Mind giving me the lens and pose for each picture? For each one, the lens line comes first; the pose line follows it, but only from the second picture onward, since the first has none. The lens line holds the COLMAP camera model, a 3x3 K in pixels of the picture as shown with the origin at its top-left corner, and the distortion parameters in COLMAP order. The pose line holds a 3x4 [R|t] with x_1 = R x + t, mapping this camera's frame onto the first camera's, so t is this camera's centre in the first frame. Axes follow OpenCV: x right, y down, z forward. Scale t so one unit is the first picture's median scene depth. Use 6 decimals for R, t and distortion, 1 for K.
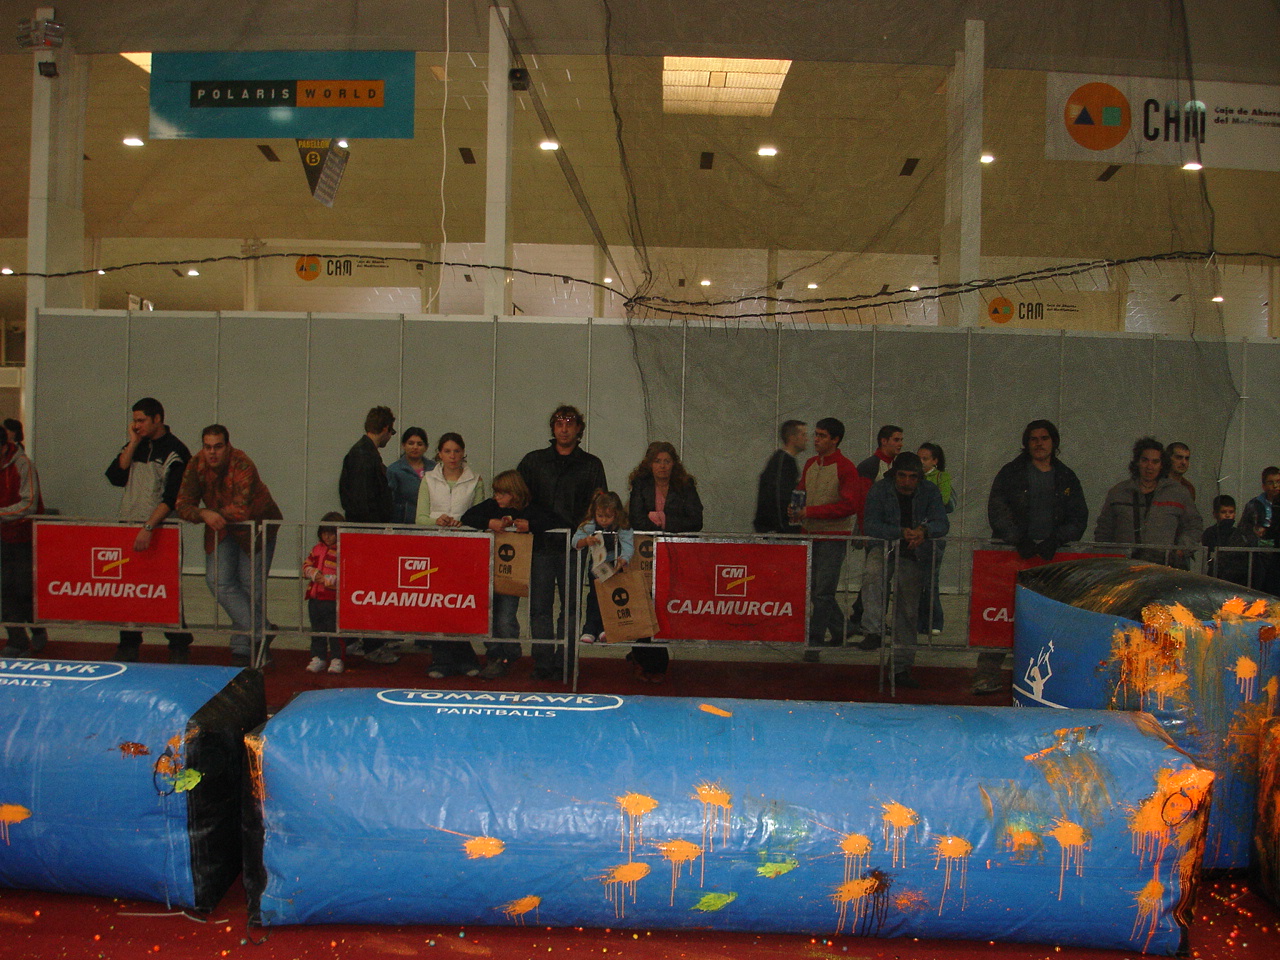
lens RADIAL K [[1430.0, 0, 640.0], [0, 1430.0, 480.0], [0, 0, 1]] dist [-0.069727, -0.212994]
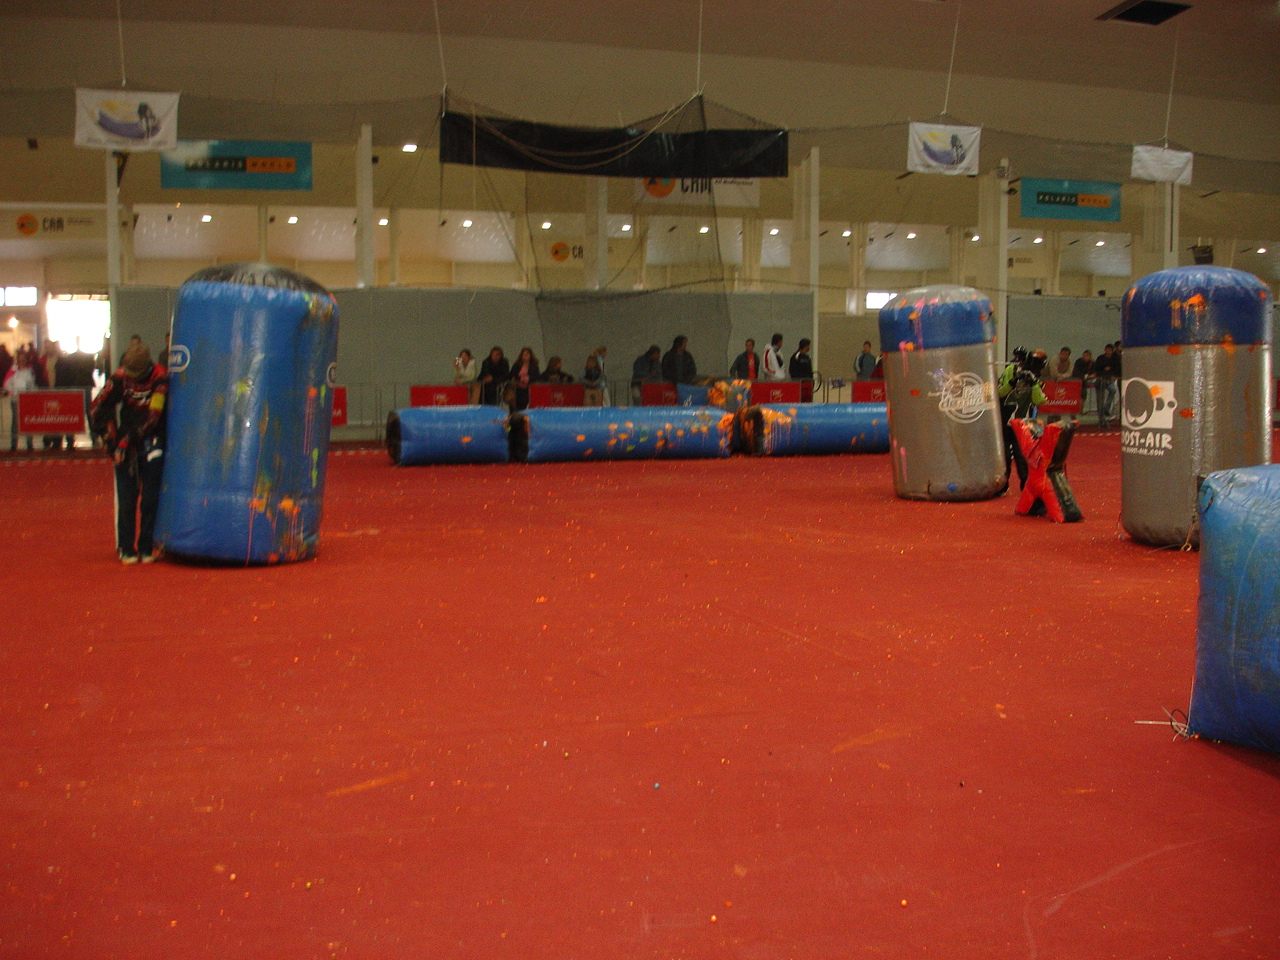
lens RADIAL K [[1430.0, 0, 640.0], [0, 1430.0, 480.0], [0, 0, 1]] dist [-0.069727, -0.212994]
pose [[0.939198, -0.055824, 0.338808, -1.283369], [0.034408, 0.997030, 0.068896, 0.078330], [-0.341648, -0.053049, 0.938330, -2.867767]]
